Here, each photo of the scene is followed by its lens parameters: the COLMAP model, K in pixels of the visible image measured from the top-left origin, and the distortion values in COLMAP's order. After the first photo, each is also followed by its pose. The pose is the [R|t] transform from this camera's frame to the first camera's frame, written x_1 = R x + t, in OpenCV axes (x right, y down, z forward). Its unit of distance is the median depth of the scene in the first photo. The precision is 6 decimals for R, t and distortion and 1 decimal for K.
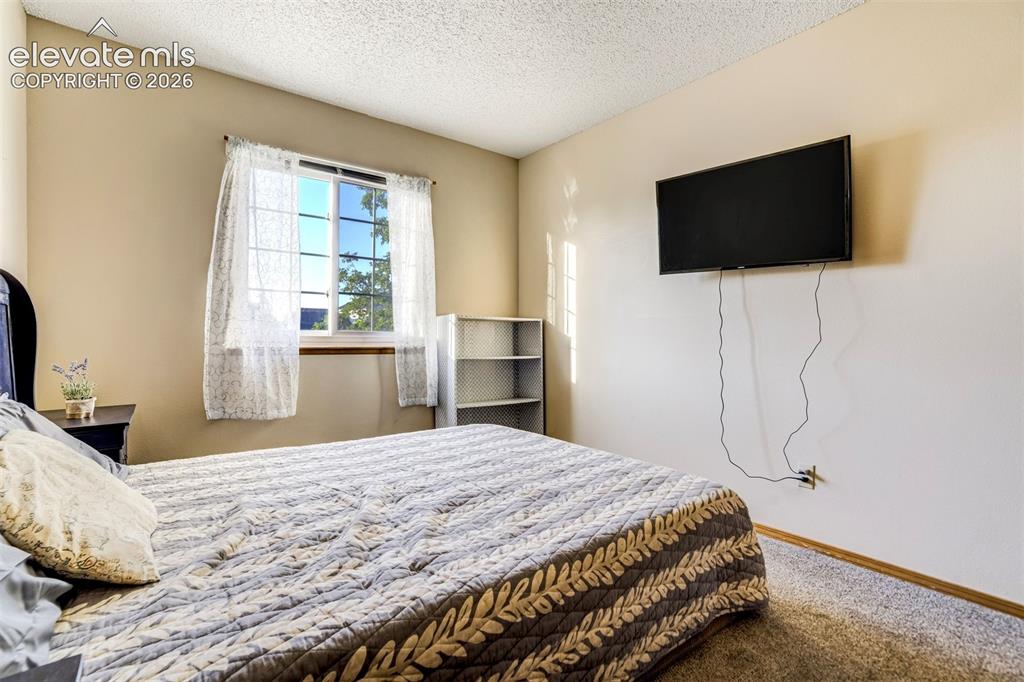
lens RADIAL K [[479.8, 0, 494.4], [0, 479.8, 335.7], [0, 0, 1]] dist [-0.045236, 0.021348]
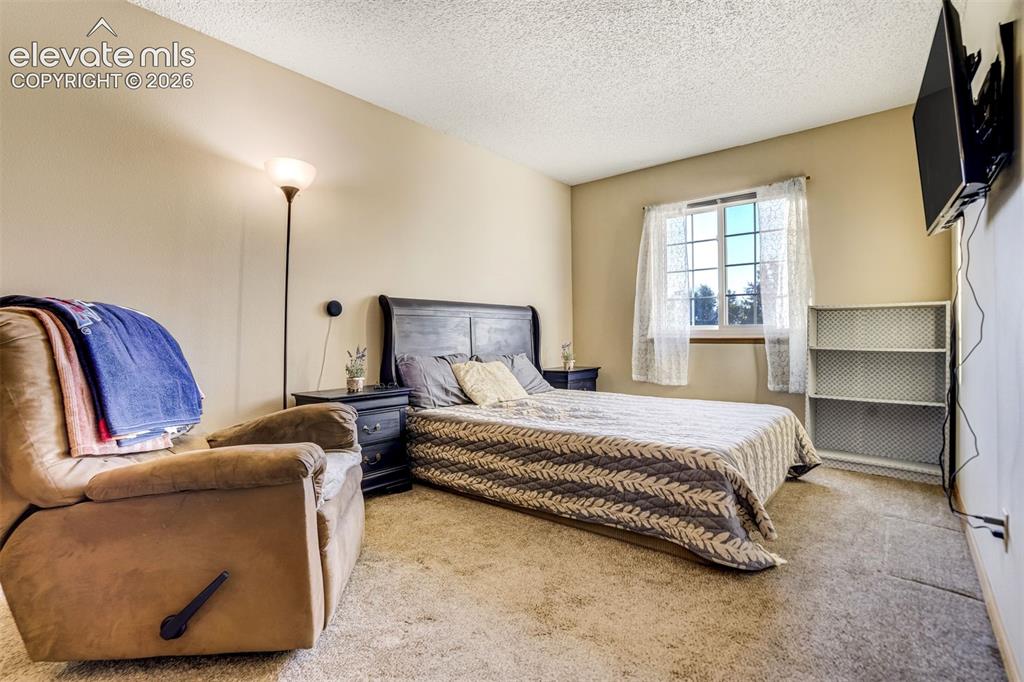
lens RADIAL K [[497.3, 0, 510.3], [0, 497.3, 348.3], [0, 0, 1]] dist [-0.047871, 0.020100]
pose [[0.211487, 0.005845, -0.977363, 1.605922], [0.008228, 0.999936, 0.007761, 0.069414], [0.977346, -0.009683, 0.211426, 0.304843]]
